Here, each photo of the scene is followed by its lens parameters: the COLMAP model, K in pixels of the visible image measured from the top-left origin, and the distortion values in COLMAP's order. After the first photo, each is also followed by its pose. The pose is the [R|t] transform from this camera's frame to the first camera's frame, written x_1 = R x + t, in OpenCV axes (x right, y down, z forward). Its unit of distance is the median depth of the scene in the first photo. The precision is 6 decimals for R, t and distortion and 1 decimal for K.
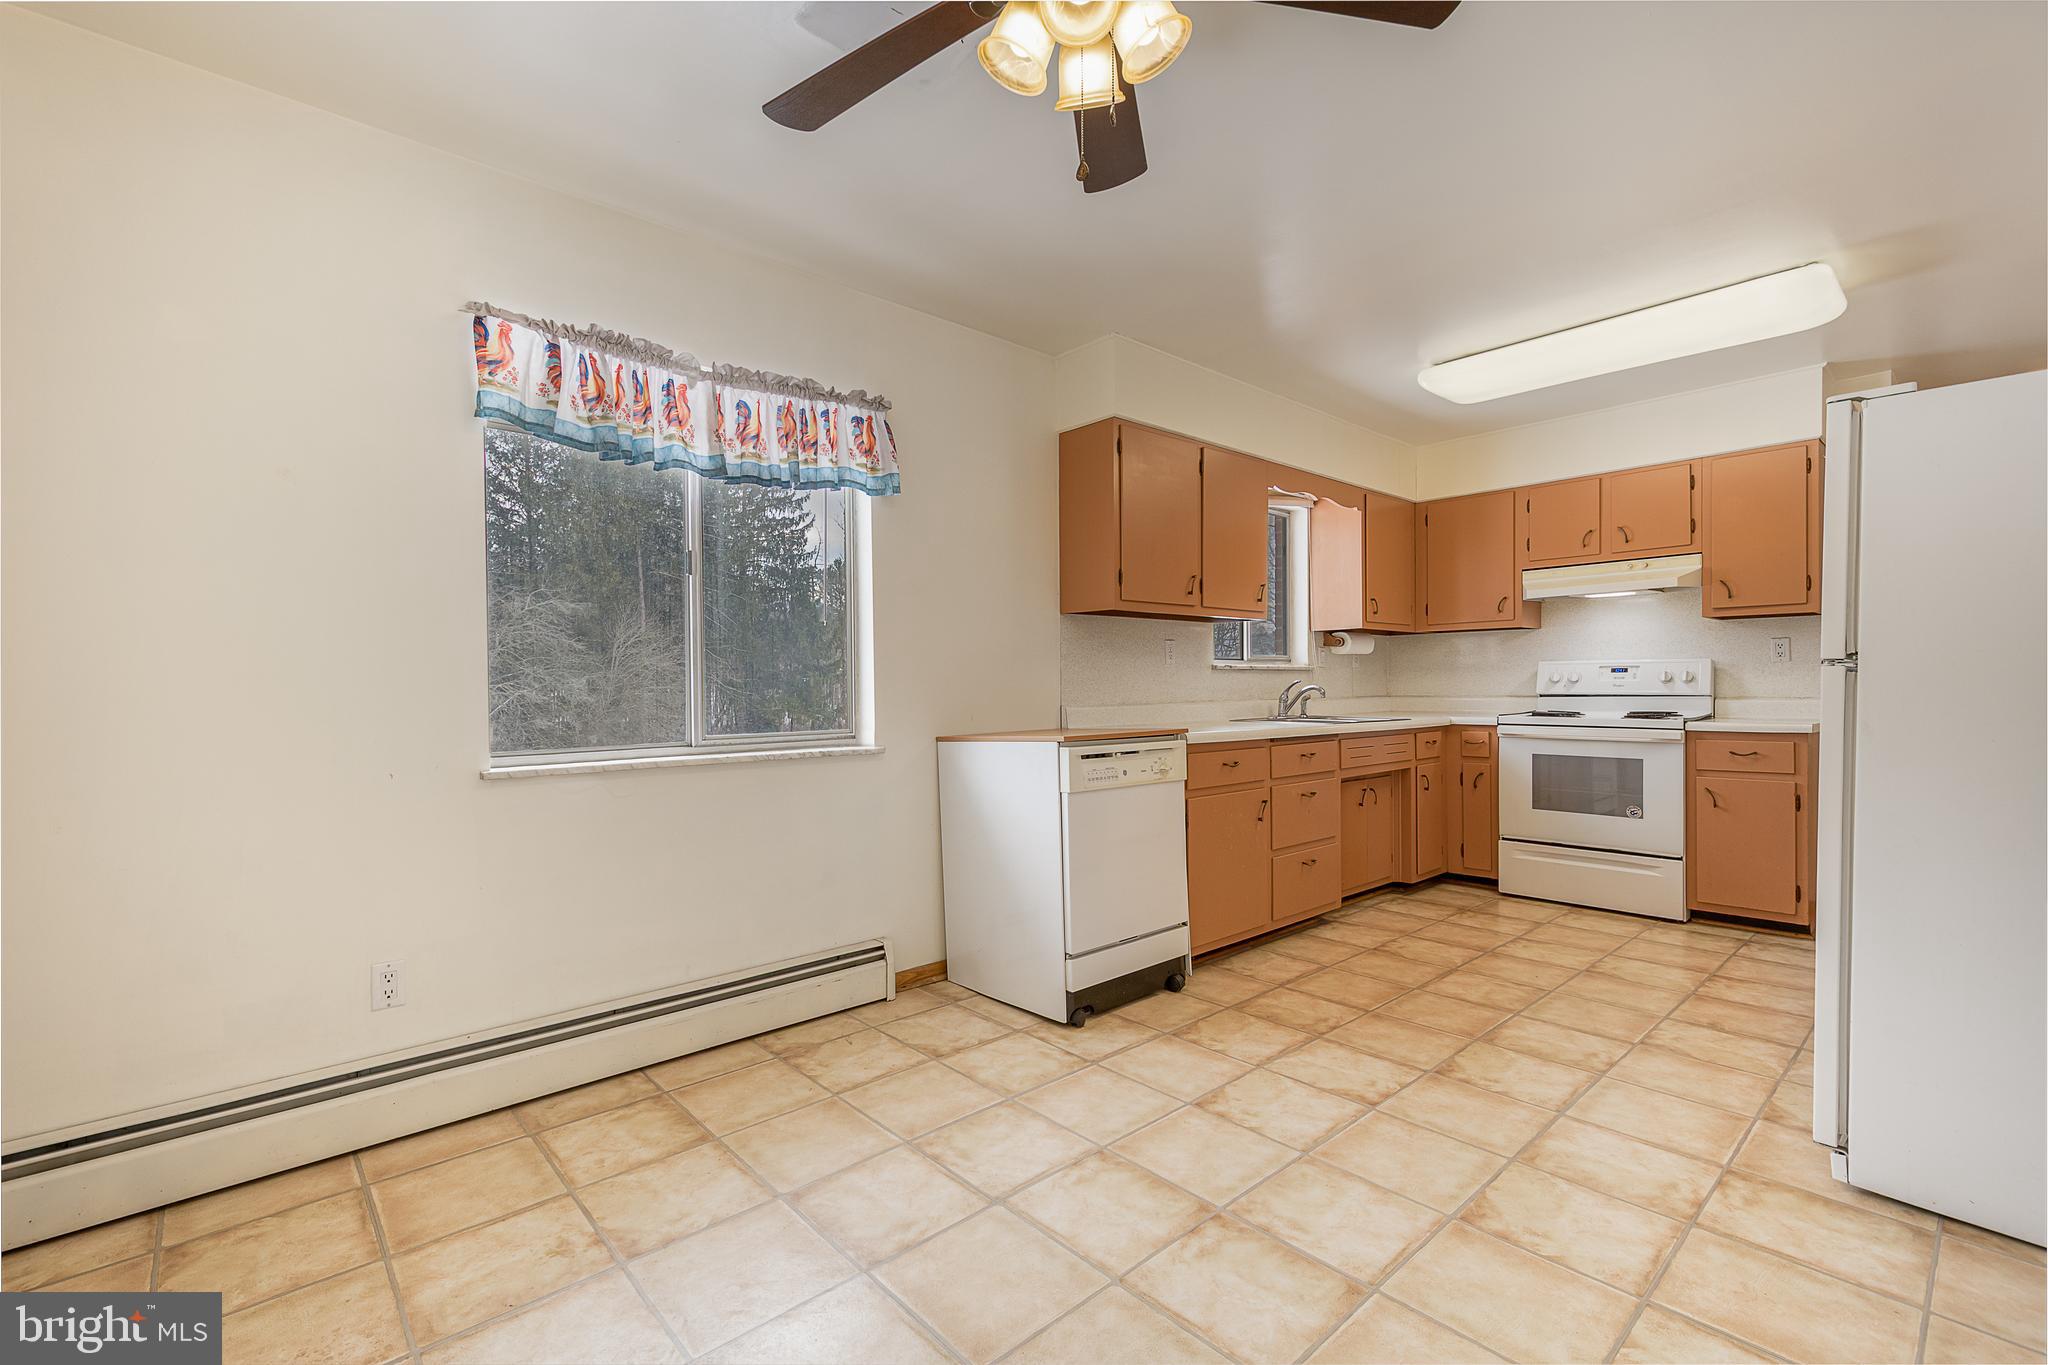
lens RADIAL K [[900.3, 0, 1000.9], [0, 900.3, 693.2], [0, 0, 1]] dist [0.005622, -0.000621]
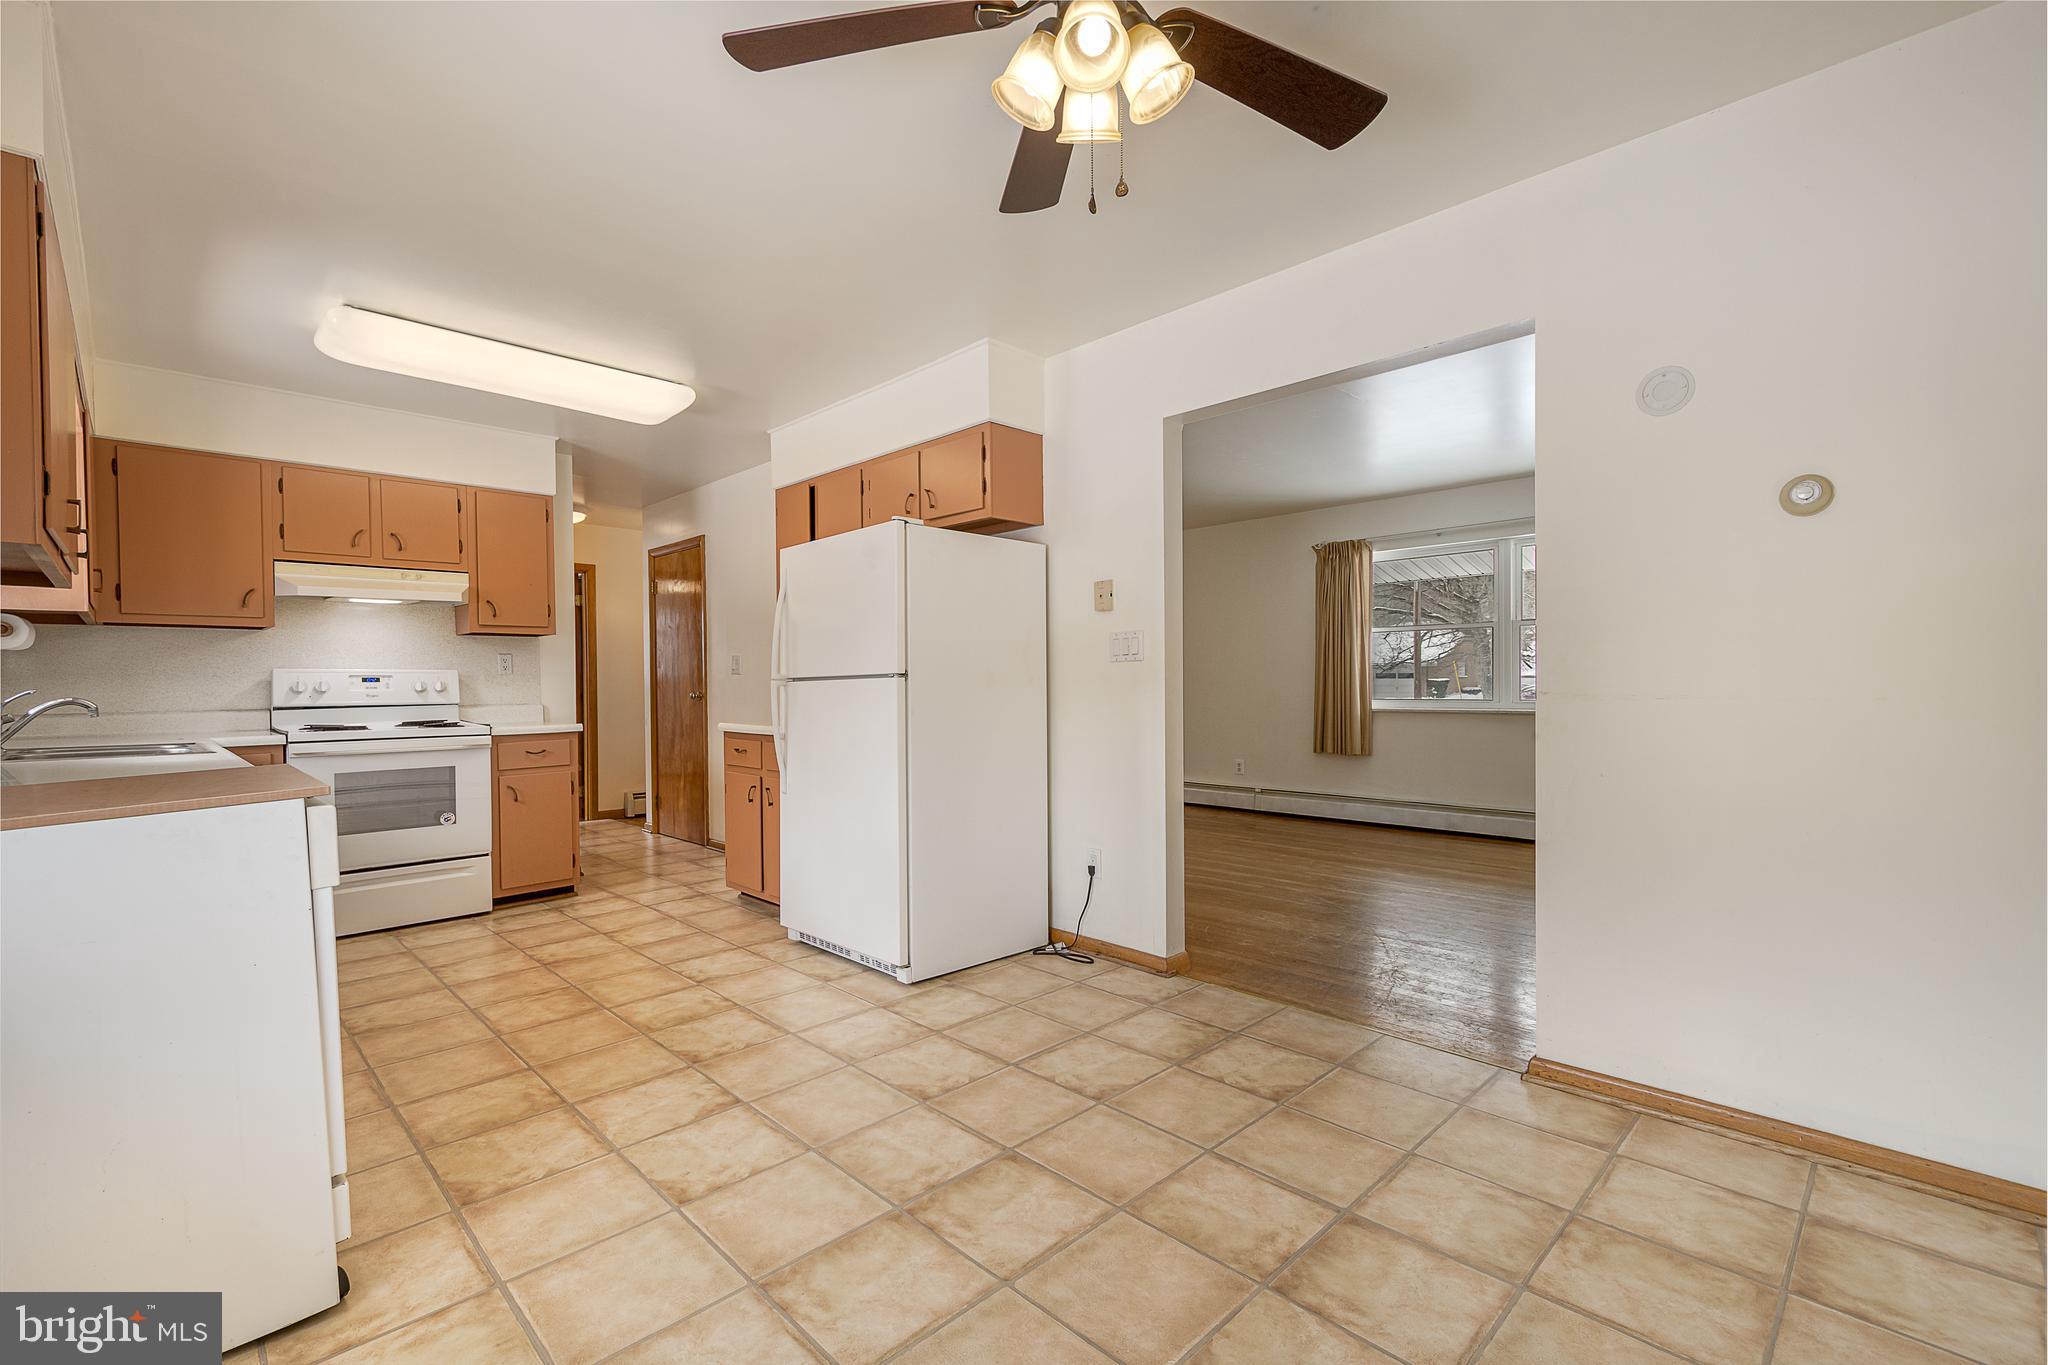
lens RADIAL K [[889.8, 0, 1018.3], [0, 889.8, 692.5], [0, 0, 1]] dist [0.000827, -0.000597]
pose [[-0.064713, -0.002878, 0.997900, -0.356183], [0.020687, 0.999777, 0.004225, -0.001809], [-0.997689, 0.020917, -0.064639, 0.433931]]
